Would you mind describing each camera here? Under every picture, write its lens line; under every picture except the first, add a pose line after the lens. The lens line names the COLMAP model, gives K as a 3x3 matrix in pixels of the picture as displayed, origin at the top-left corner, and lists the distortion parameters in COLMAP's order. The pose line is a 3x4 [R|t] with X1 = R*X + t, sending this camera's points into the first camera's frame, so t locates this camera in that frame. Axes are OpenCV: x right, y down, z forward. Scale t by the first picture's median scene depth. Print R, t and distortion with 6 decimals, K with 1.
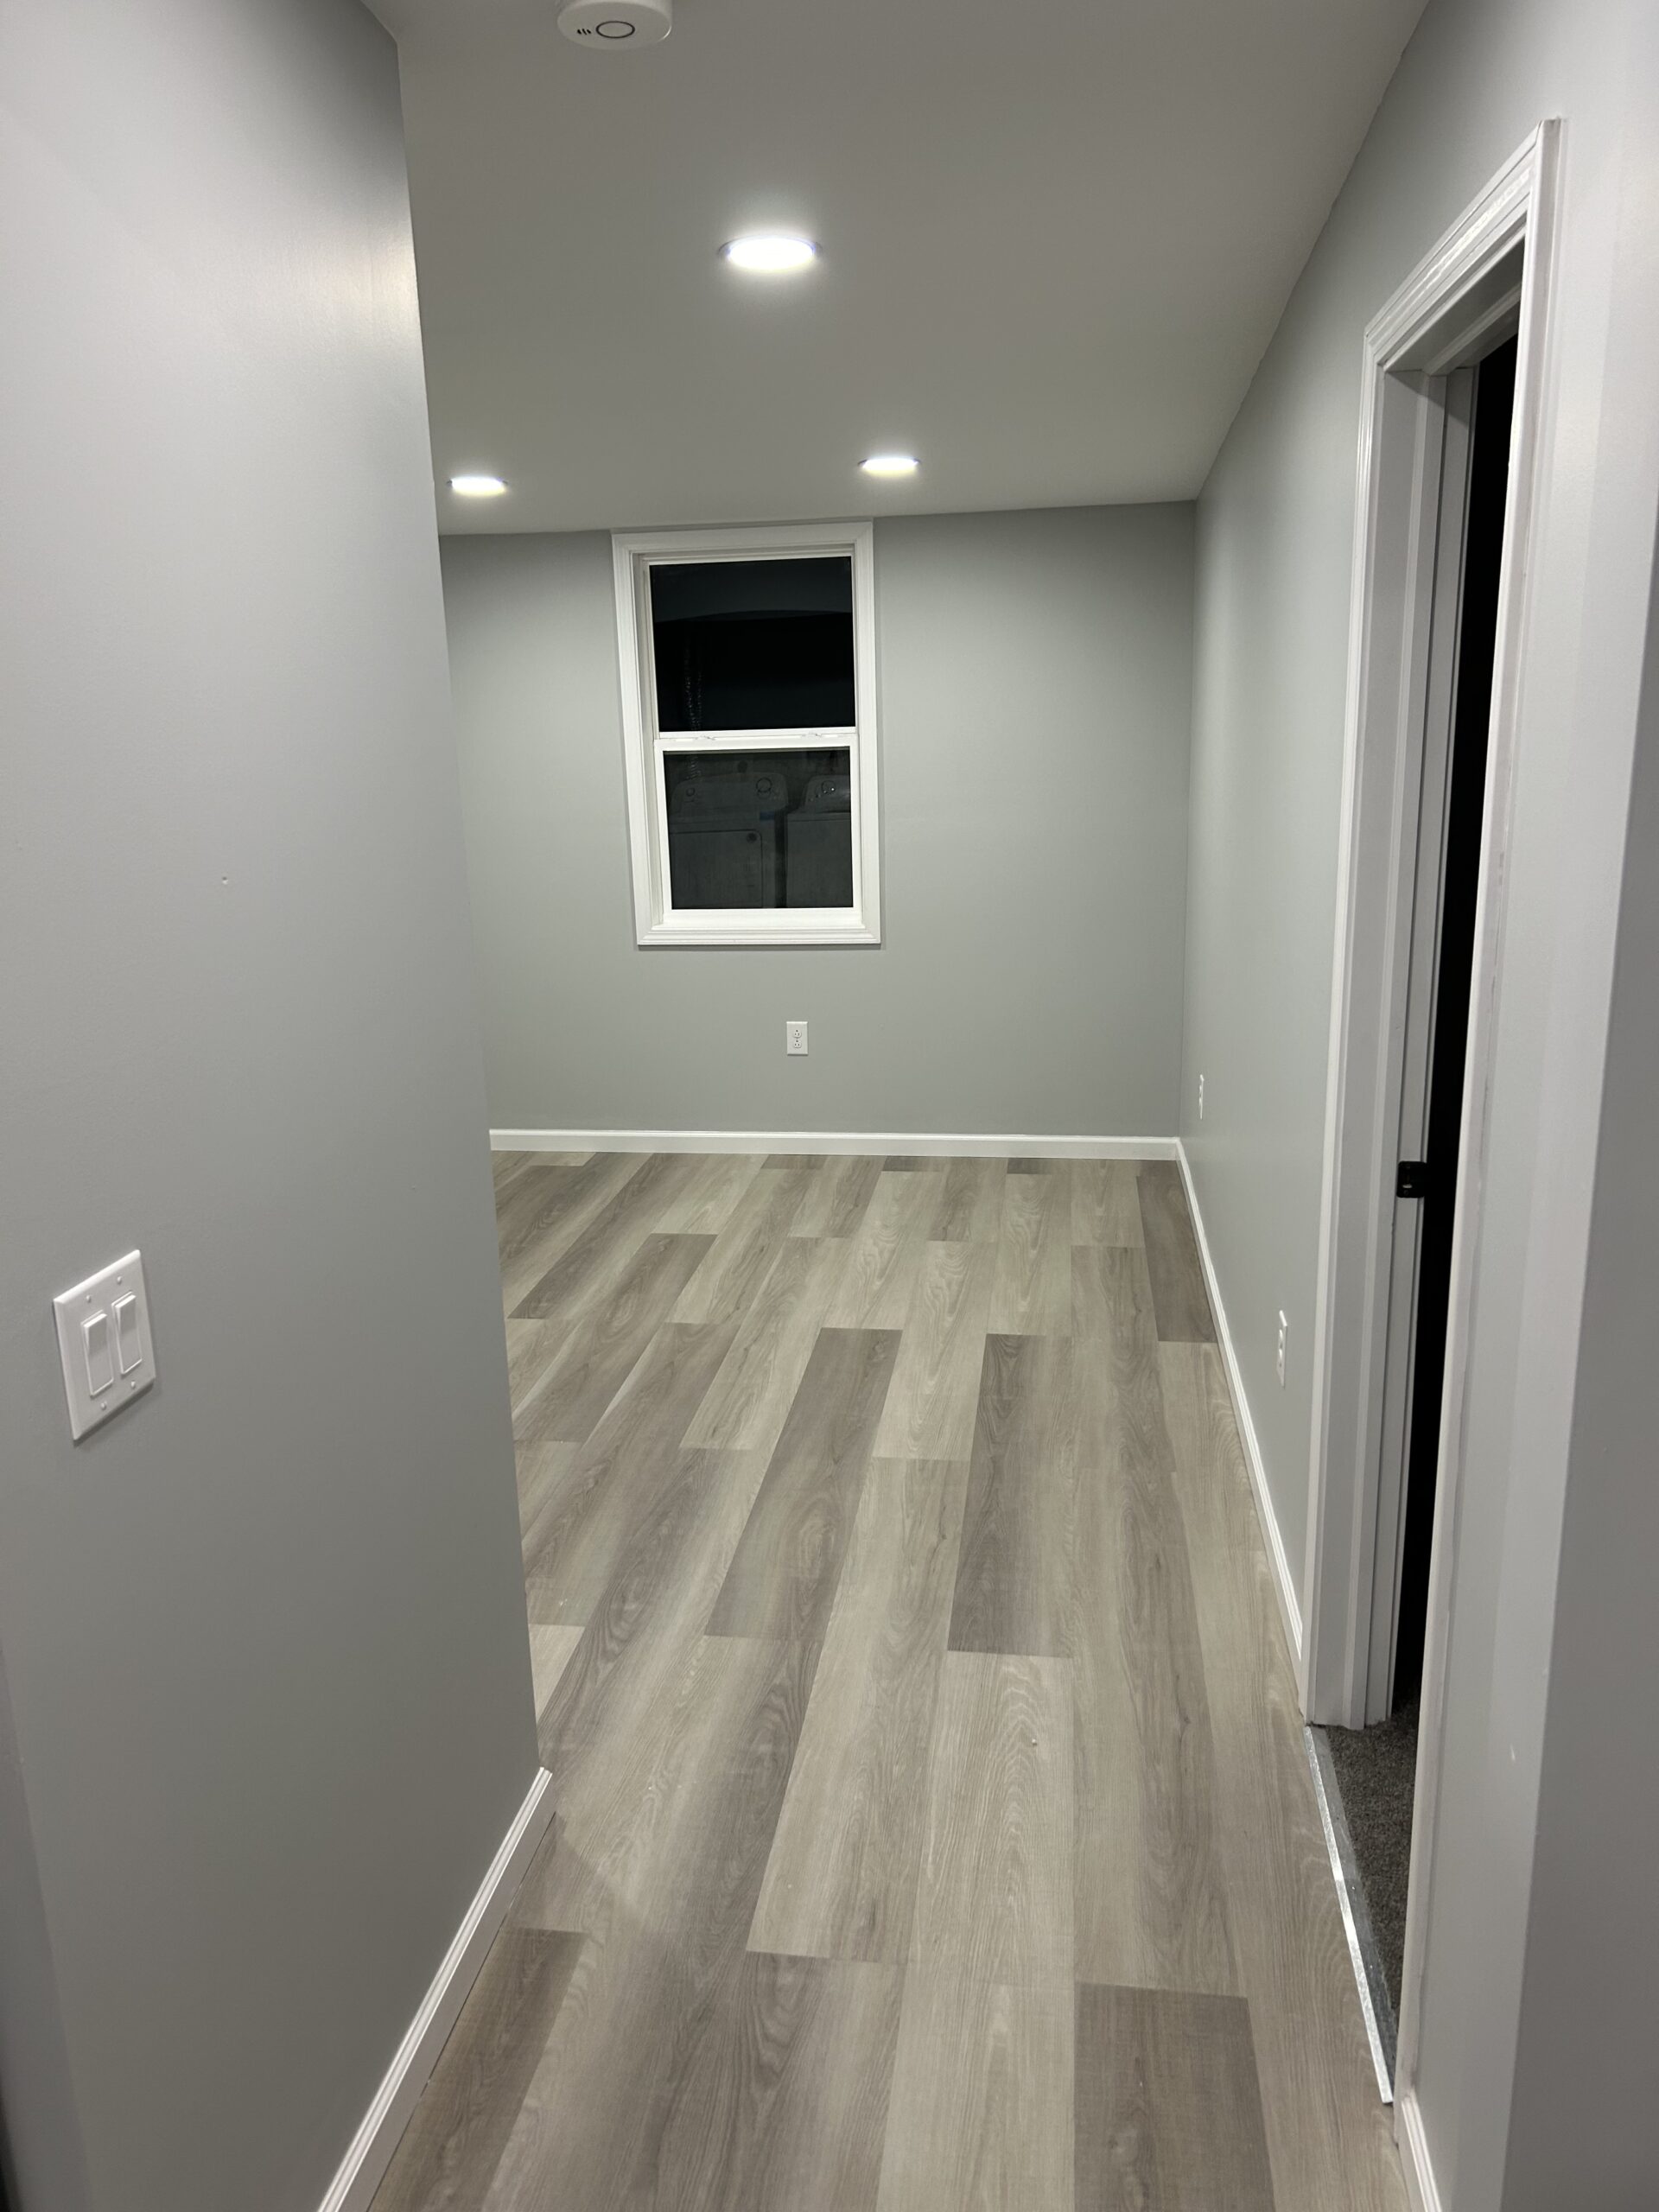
lens RADIAL K [[1622.5, 0, 829.5], [0, 1622.5, 1106.0], [0, 0, 1]] dist [-0.031681, 0.004338]
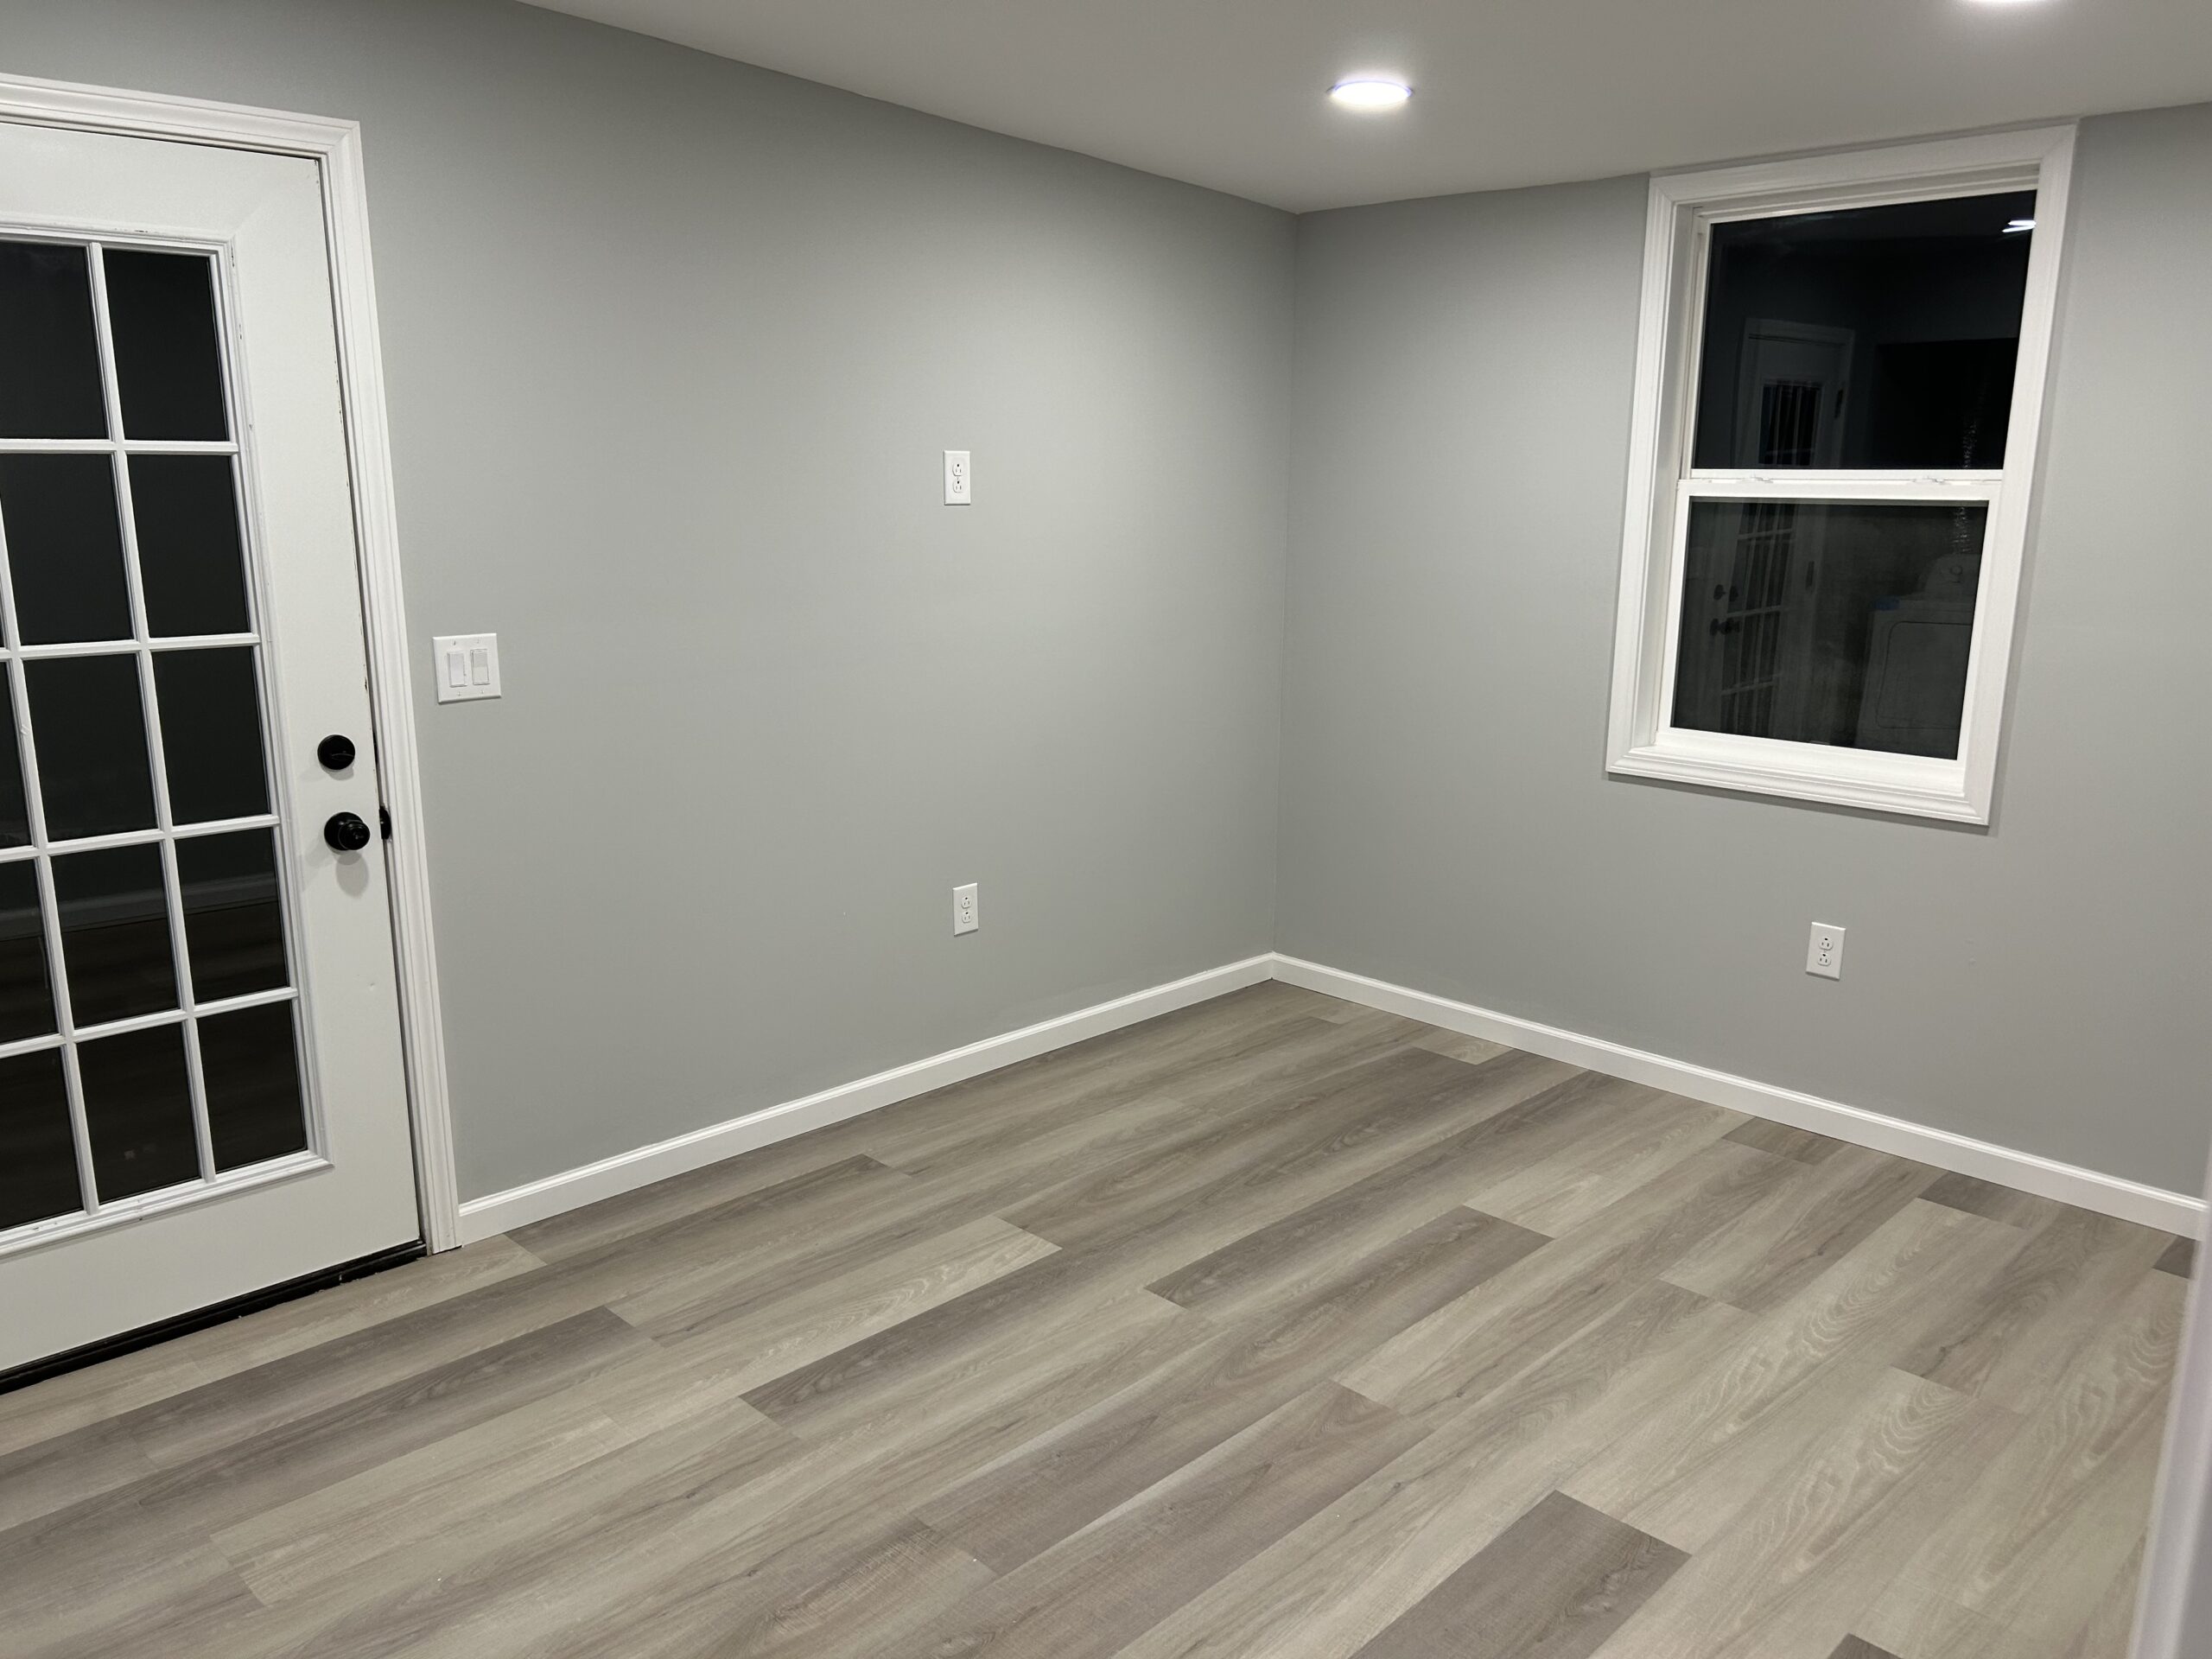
lens RADIAL K [[1663.3, 0, 1101.7], [0, 1663.3, 800.0], [0, 0, 1]] dist [0.040862, -0.057318]
pose [[0.800735, 0.149133, -0.580158, 0.137885], [-0.172736, 0.984858, 0.014753, -0.066730], [0.573573, 0.088401, 0.814370, 0.325301]]
